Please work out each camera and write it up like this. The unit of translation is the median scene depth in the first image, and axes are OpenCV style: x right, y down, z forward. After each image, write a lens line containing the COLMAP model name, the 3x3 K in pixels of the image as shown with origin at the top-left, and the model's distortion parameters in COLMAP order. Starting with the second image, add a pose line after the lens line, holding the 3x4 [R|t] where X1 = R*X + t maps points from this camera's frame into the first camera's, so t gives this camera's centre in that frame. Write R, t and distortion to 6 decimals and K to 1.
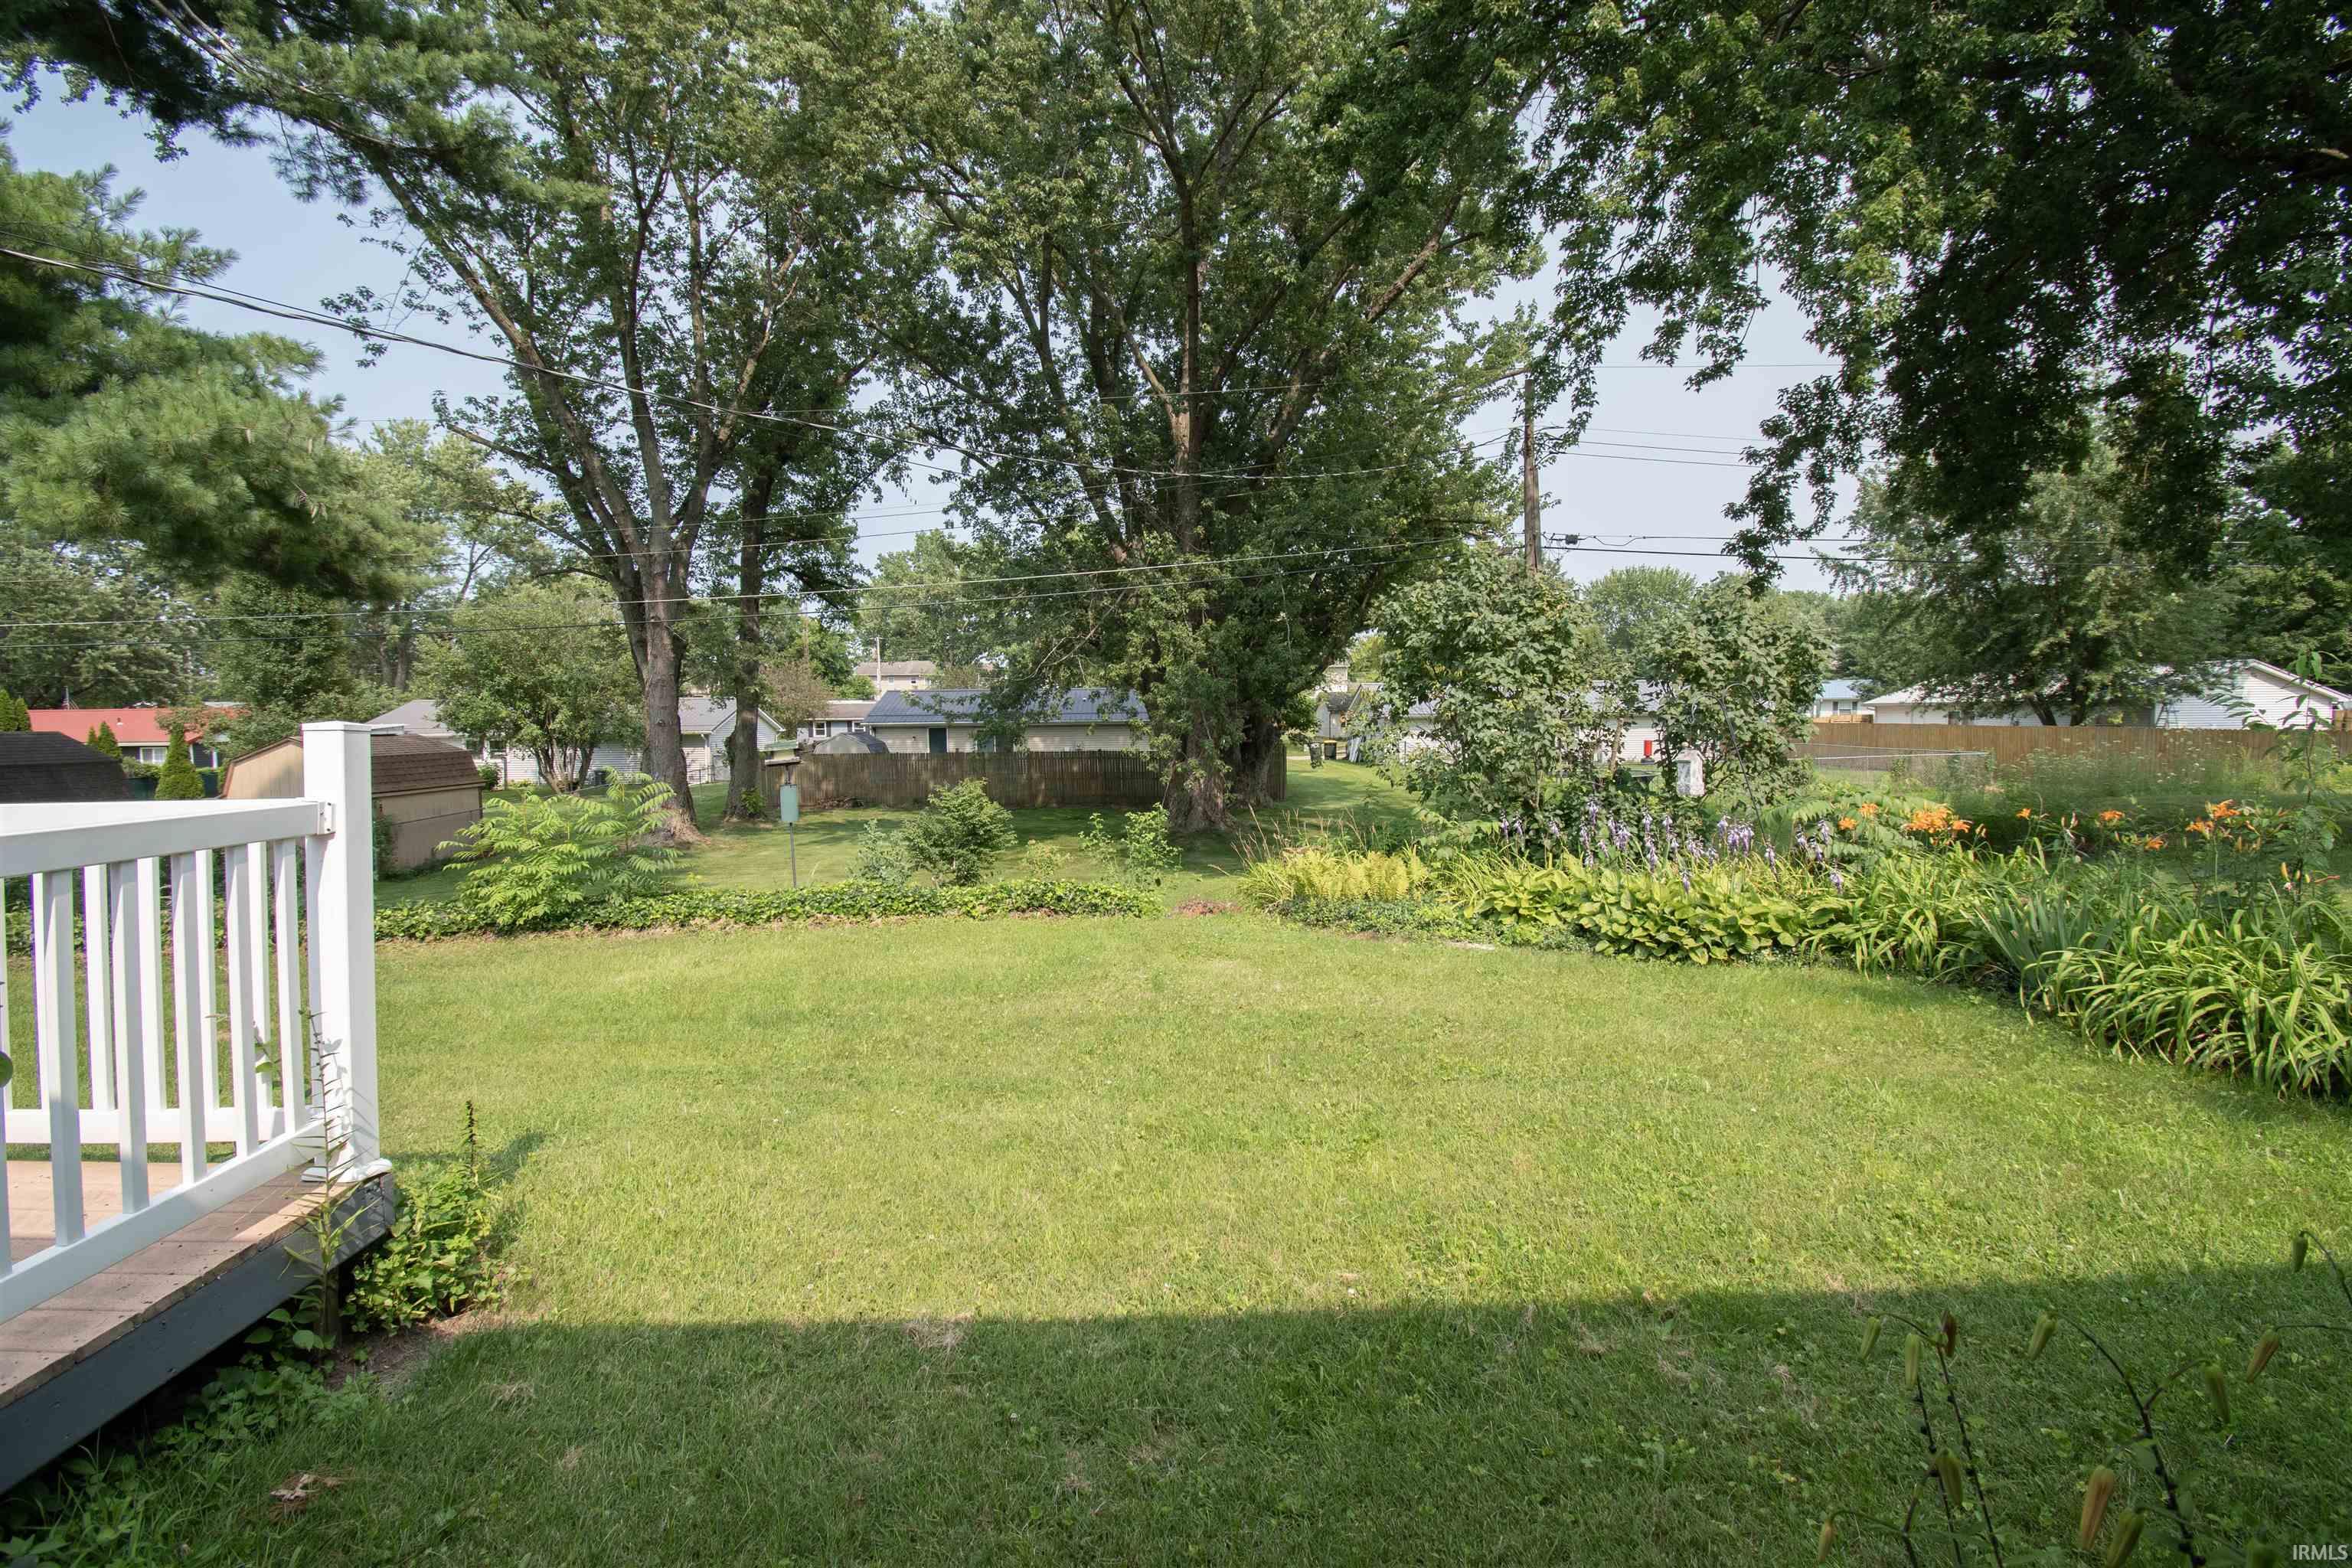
lens RADIAL K [[1056.1, 0, 1193.4], [0, 1056.1, 767.0], [0, 0, 1]] dist [0.014774, -0.016984]
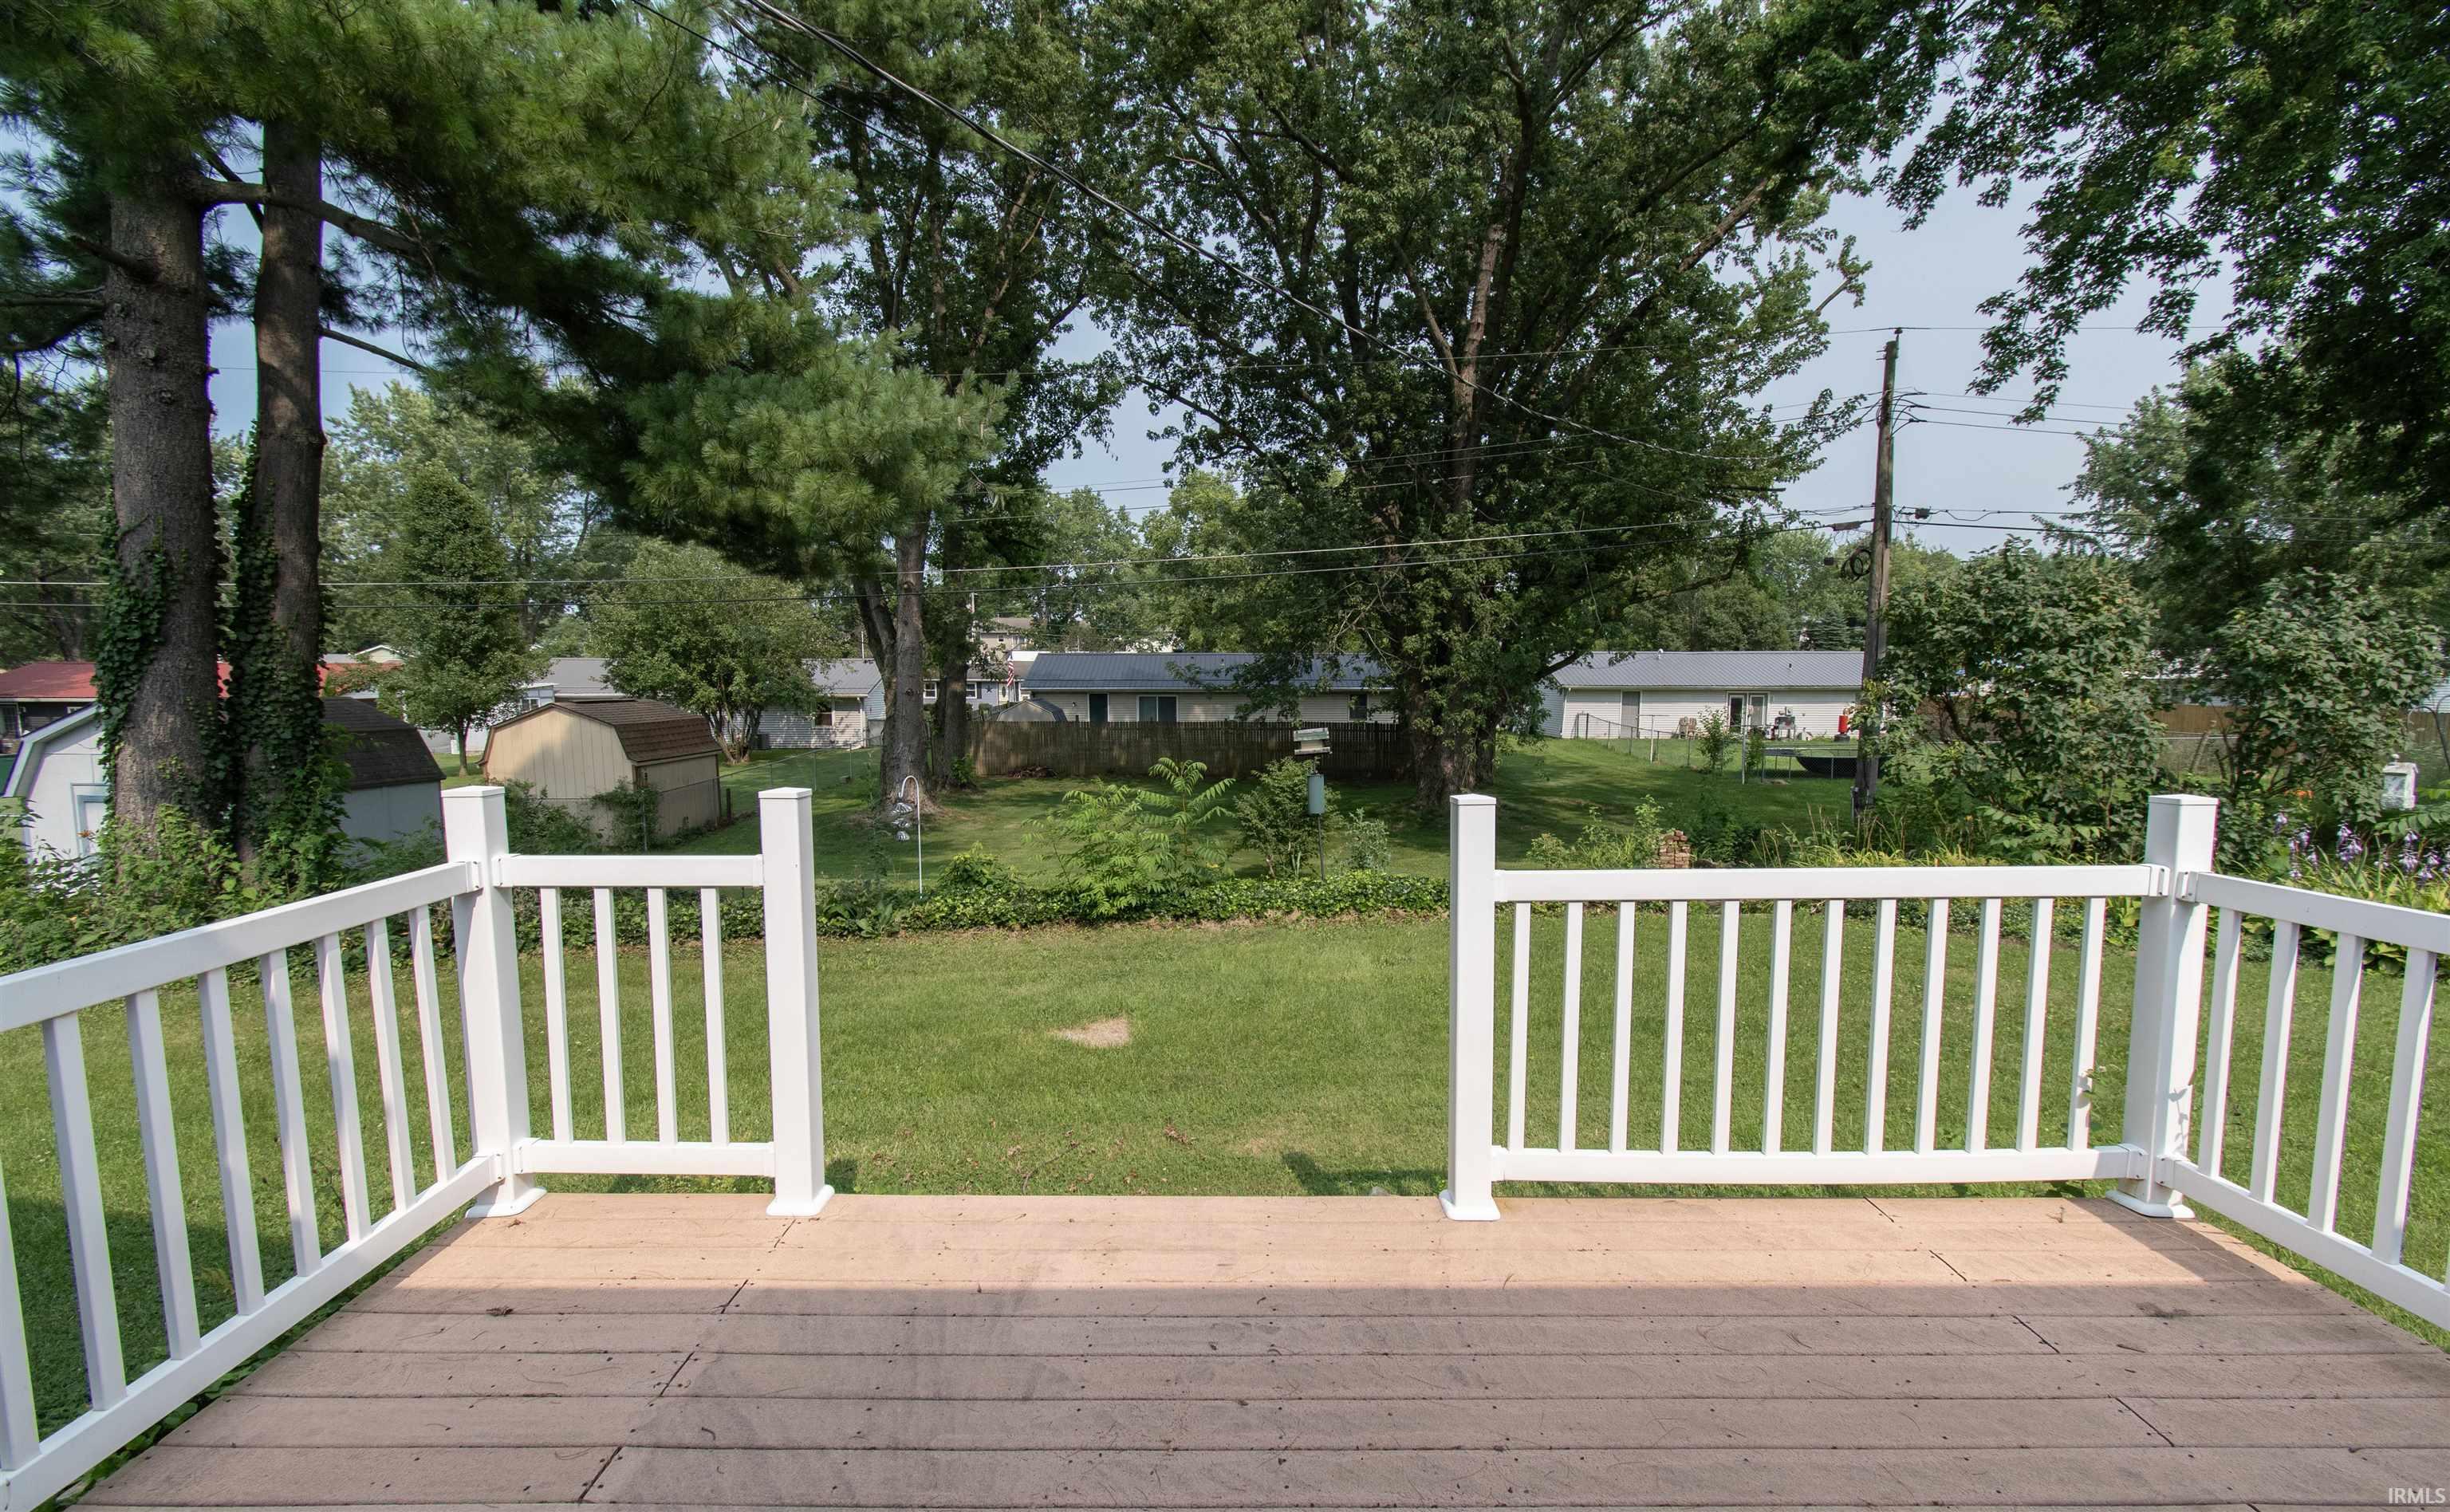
lens RADIAL K [[1111.9, 0, 1235.1], [0, 1111.9, 788.7], [0, 0, 1]] dist [0.001183, 0.000602]
pose [[0.999749, 0.014098, -0.017405, -0.149296], [-0.013188, 0.998594, 0.051334, -0.007383], [0.018104, -0.051091, 0.998530, -0.011763]]
